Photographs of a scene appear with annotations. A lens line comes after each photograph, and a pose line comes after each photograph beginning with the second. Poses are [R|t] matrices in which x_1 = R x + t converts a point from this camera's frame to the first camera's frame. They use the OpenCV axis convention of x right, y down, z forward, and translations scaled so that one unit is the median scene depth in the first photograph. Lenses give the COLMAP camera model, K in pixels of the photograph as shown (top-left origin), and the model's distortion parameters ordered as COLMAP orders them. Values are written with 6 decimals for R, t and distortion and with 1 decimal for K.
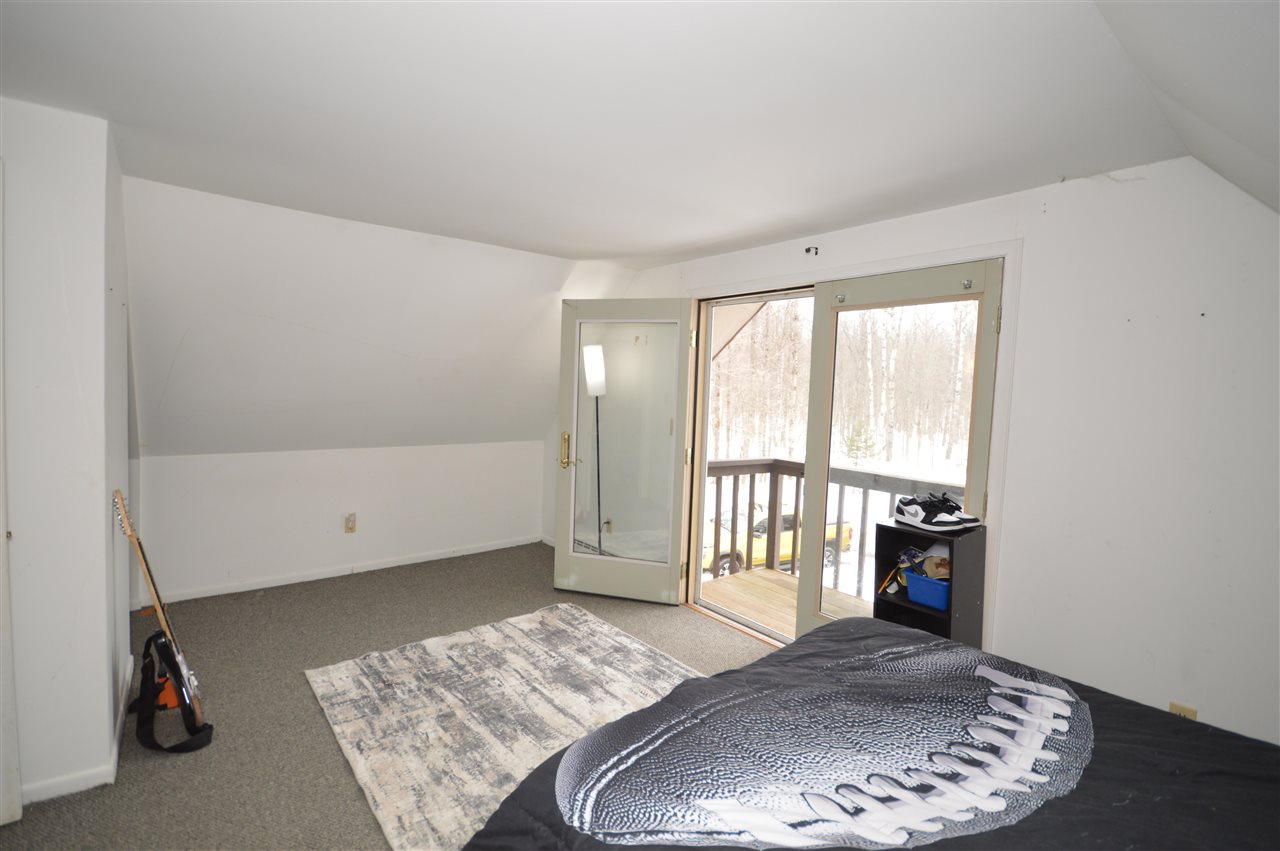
lens RADIAL K [[570.9, 0, 638.3], [0, 570.9, 425.2], [0, 0, 1]] dist [0.002321, -0.004441]
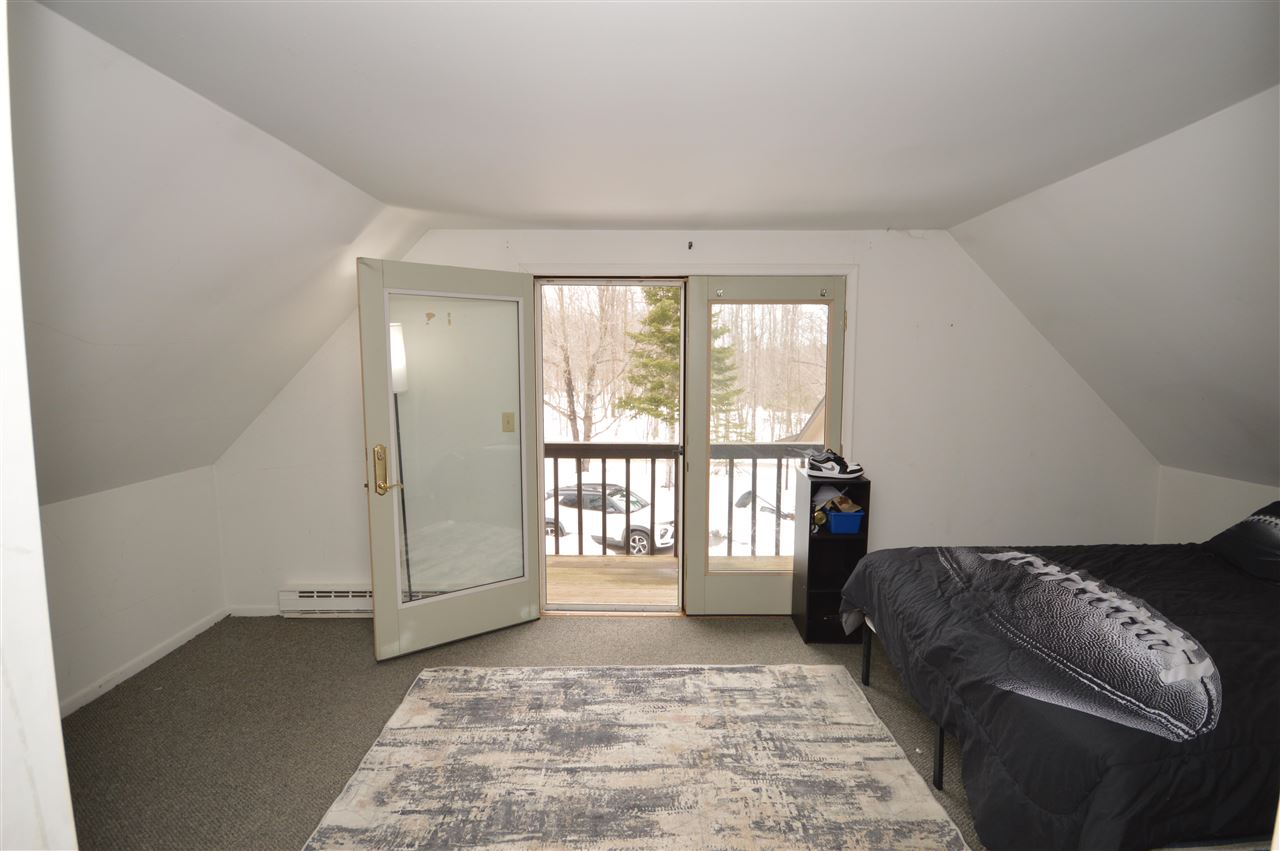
lens RADIAL K [[570.9, 0, 638.3], [0, 570.9, 425.2], [0, 0, 1]] dist [0.002321, -0.004441]
pose [[0.638042, -0.113569, 0.761580, -0.626305], [0.070778, 0.993526, 0.088861, -0.072946], [-0.766742, -0.002794, 0.641949, 0.392056]]
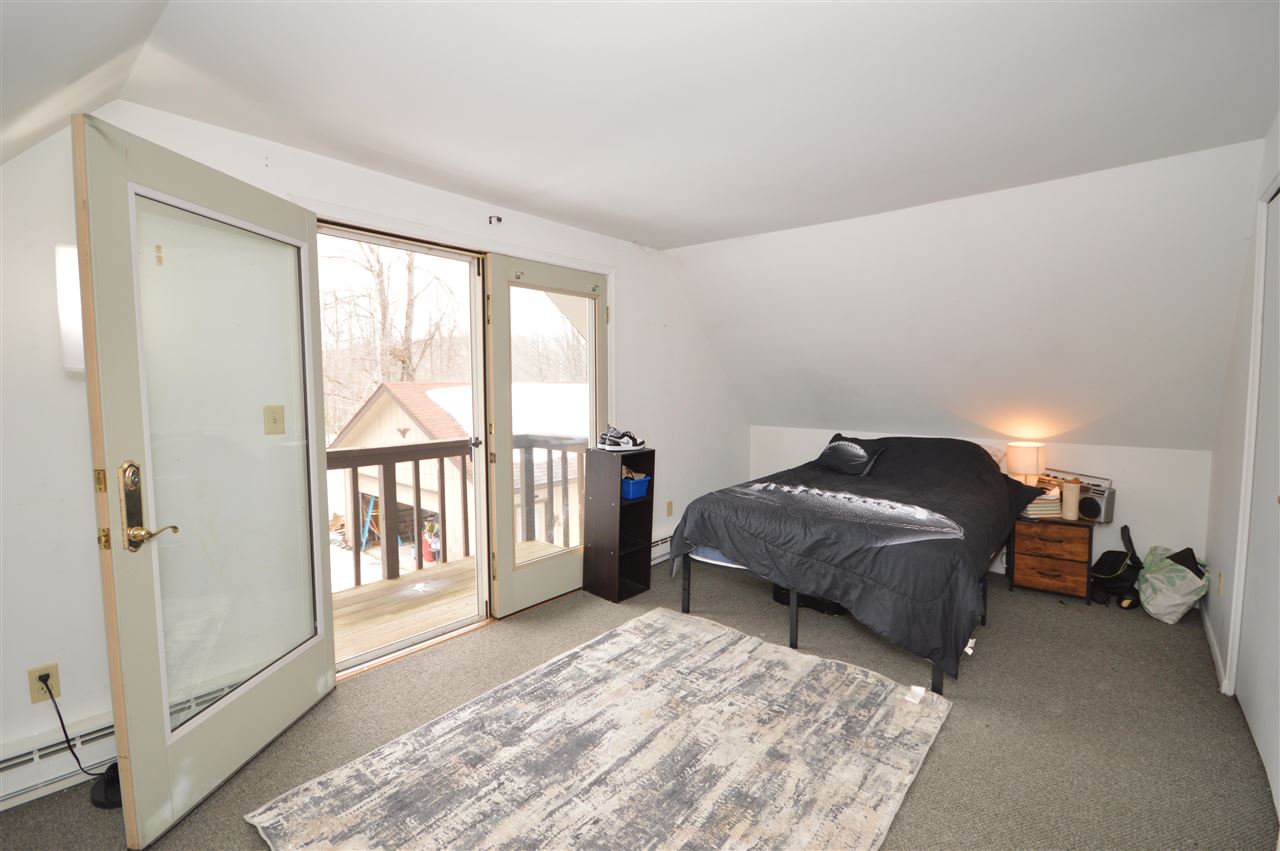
lens RADIAL K [[570.9, 0, 638.3], [0, 570.9, 425.2], [0, 0, 1]] dist [0.002321, -0.004441]
pose [[-0.180293, -0.114886, 0.976881, -0.779710], [0.051912, 0.990660, 0.126088, -0.061901], [-0.982242, 0.073444, -0.172645, 0.970187]]
